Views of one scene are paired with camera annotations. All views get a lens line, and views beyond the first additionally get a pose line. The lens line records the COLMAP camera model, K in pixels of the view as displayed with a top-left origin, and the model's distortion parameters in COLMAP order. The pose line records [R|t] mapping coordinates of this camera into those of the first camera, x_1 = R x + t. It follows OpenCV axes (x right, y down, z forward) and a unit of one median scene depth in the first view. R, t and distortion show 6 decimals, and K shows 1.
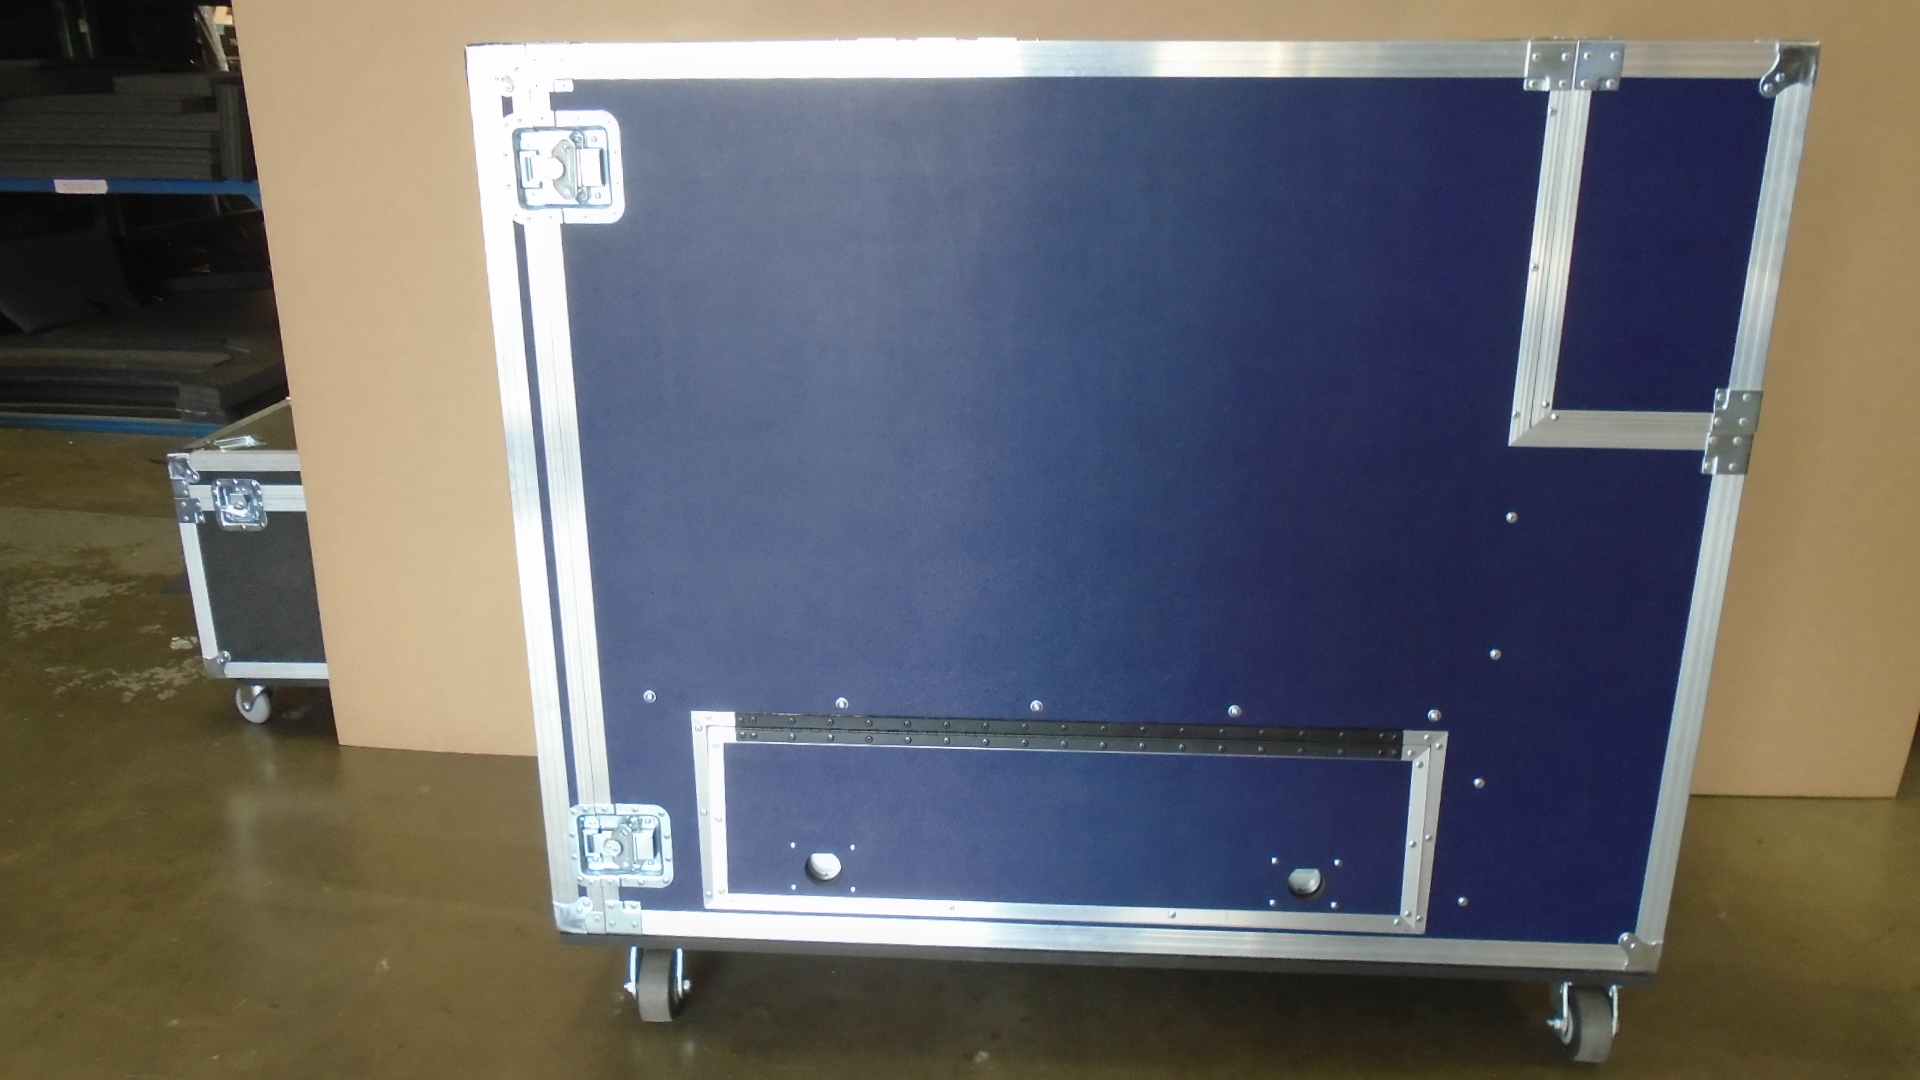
lens RADIAL K [[1456.1, 0, 966.2], [0, 1456.1, 543.0], [0, 0, 1]] dist [-0.023420, 0.011084]
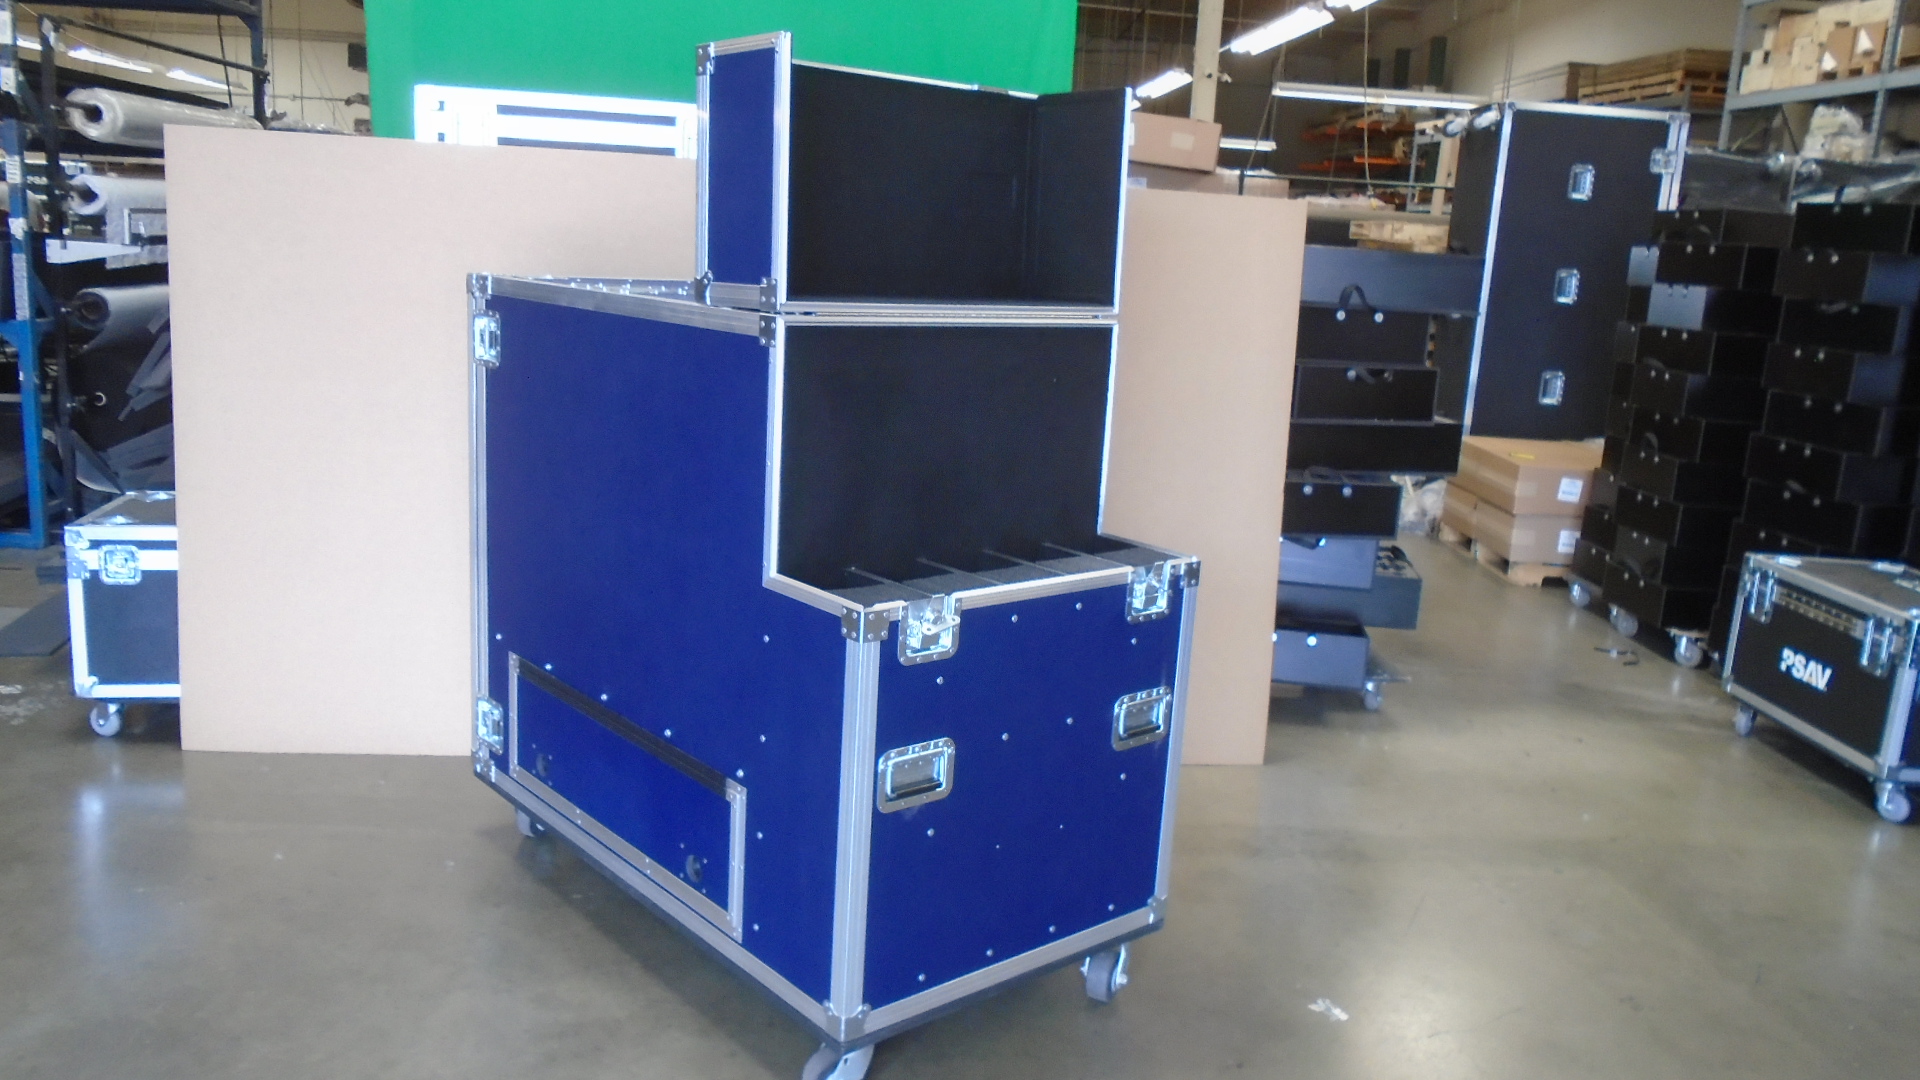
lens RADIAL K [[1456.1, 0, 956.6], [0, 1456.1, 537.6], [0, 0, 1]] dist [-0.023420, 0.011084]
pose [[0.968151, 0.009412, 0.250192, -0.088858], [0.017781, 0.994185, -0.106207, 0.116735], [-0.249737, 0.107273, 0.962353, -0.555375]]
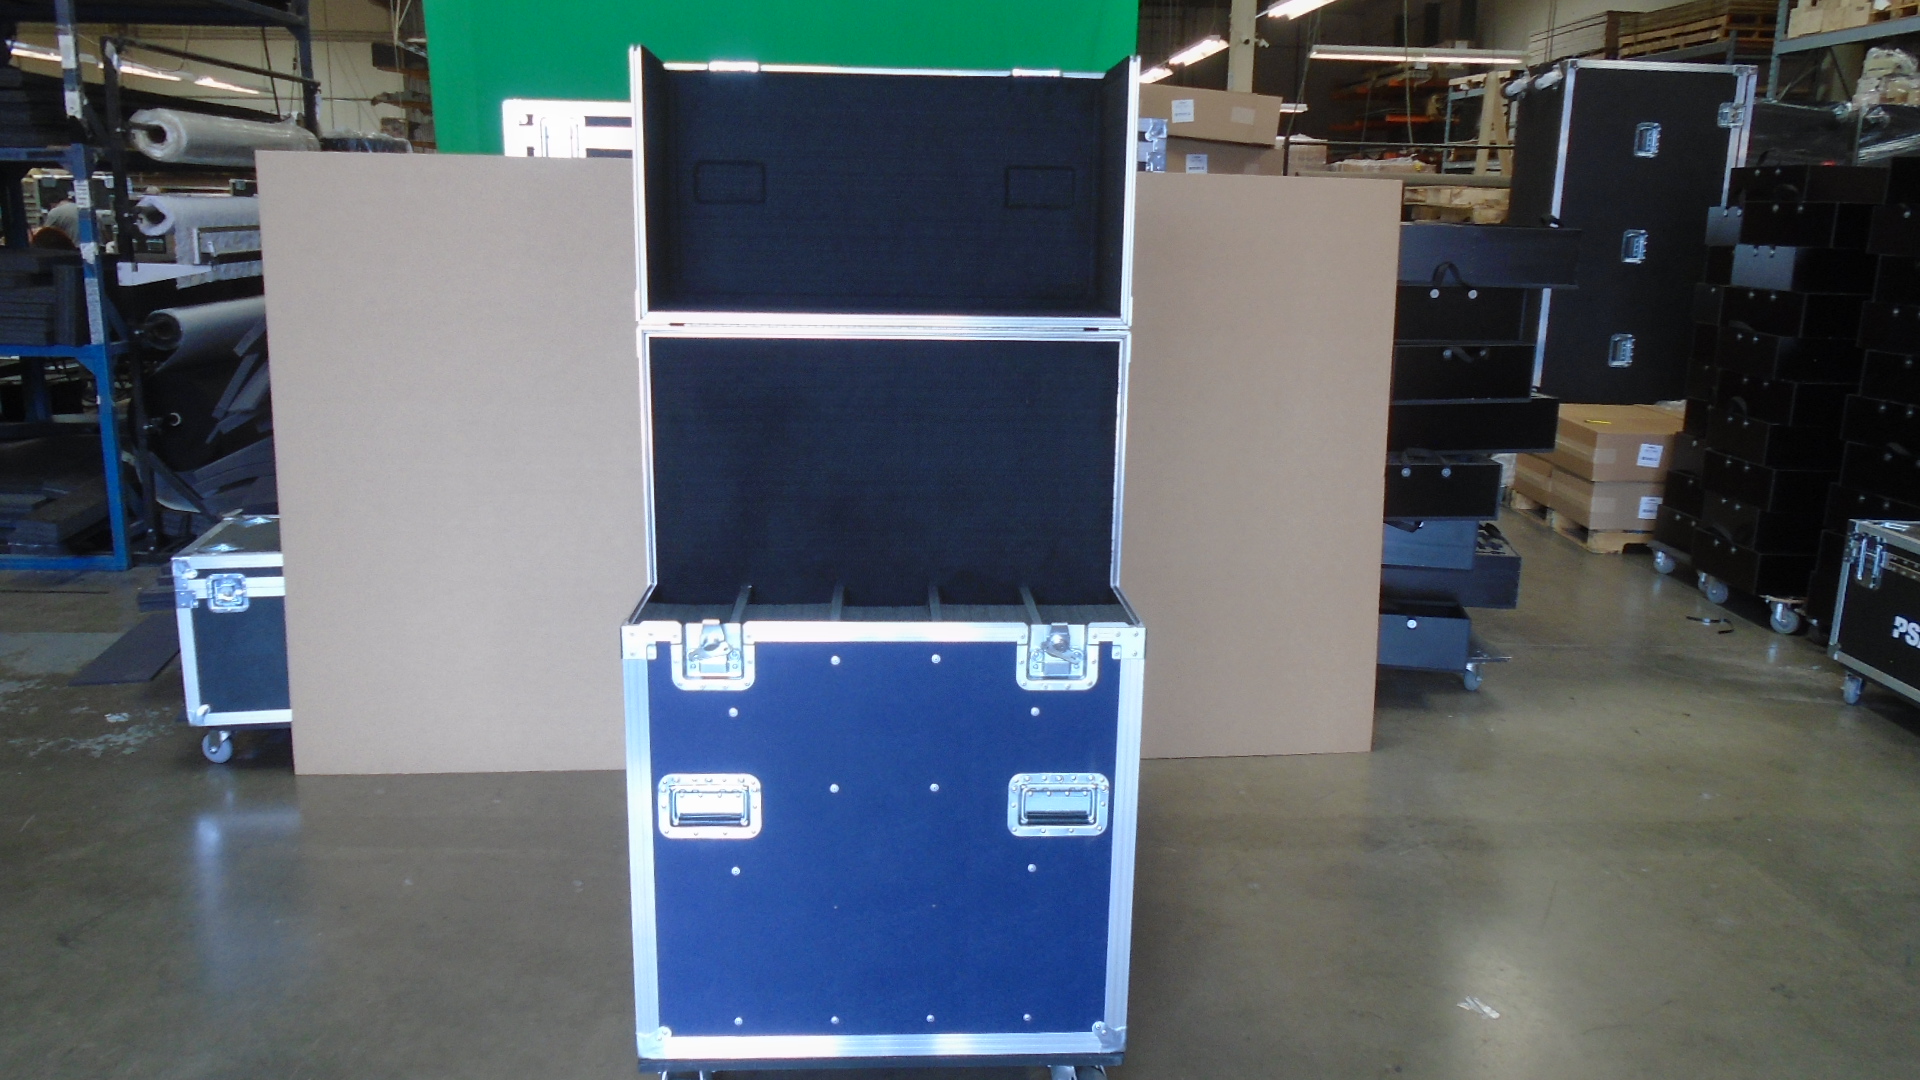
lens RADIAL K [[1456.1, 0, 957.1], [0, 1456.1, 539.4], [0, 0, 1]] dist [-0.023420, 0.011084]
pose [[0.972671, -0.029382, 0.230320, -0.160674], [0.050886, 0.994821, -0.087991, 0.085828], [-0.226542, 0.097306, 0.969129, -0.527301]]
